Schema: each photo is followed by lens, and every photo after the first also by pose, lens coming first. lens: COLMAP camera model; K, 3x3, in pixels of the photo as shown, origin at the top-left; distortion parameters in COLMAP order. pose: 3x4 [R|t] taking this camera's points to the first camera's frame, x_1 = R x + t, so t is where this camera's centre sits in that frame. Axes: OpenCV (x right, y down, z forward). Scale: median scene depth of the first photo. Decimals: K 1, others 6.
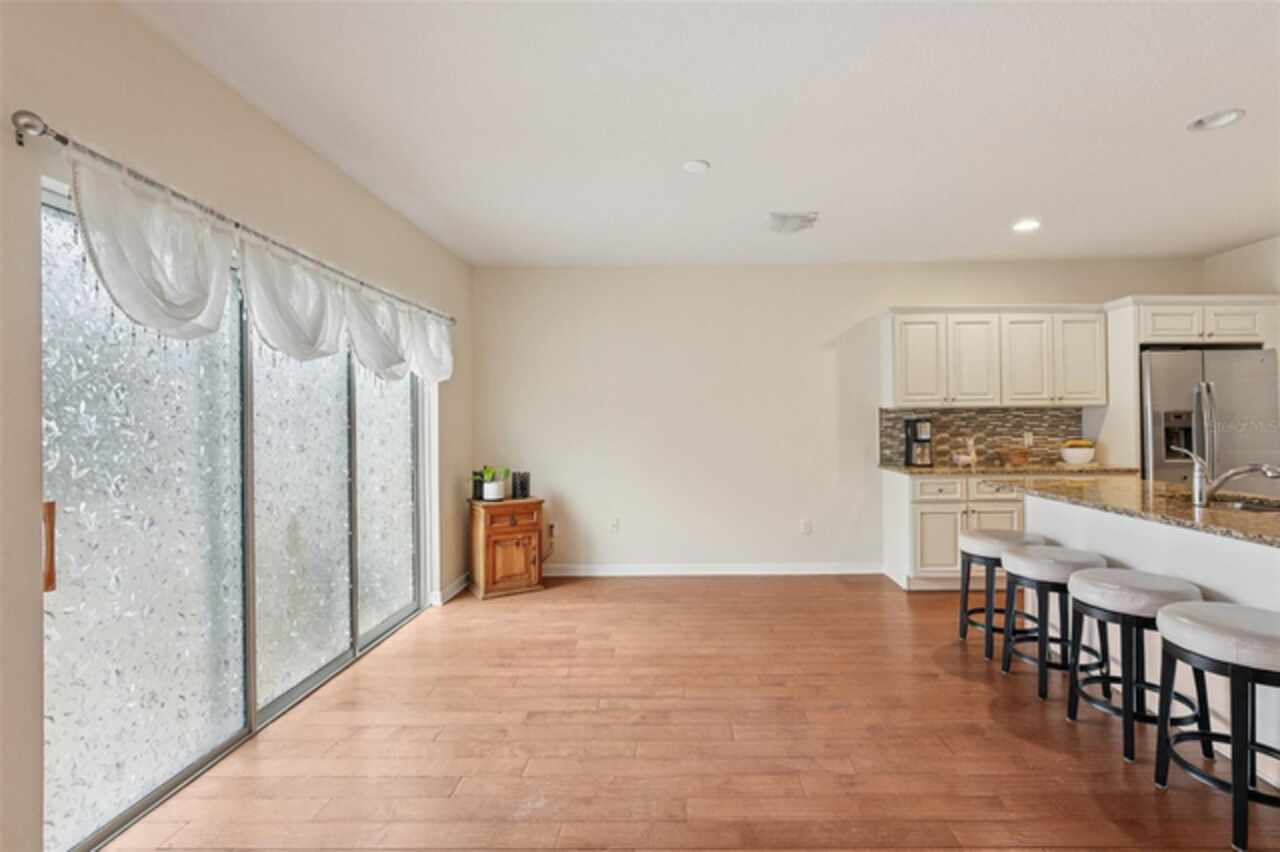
lens RADIAL K [[590.7, 0, 639.5], [0, 590.7, 426.9], [0, 0, 1]] dist [0.000949, 0.000181]
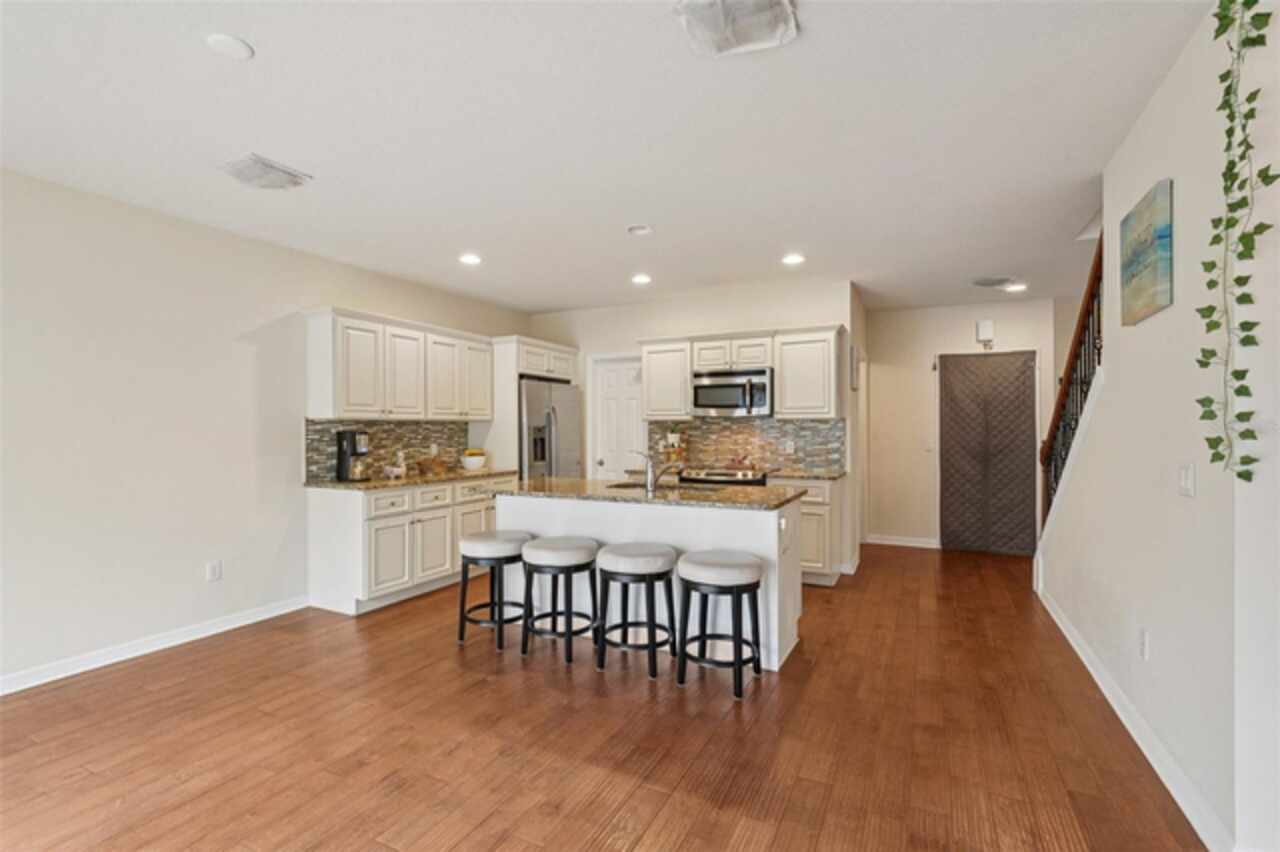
lens RADIAL K [[595.0, 0, 634.8], [0, 595.0, 432.1], [0, 0, 1]] dist [-0.016205, 0.000054]
pose [[0.423760, 0.004454, 0.905764, -0.201171], [0.010339, 0.999899, -0.009754, 0.002462], [-0.905716, 0.013498, 0.423671, 0.206696]]
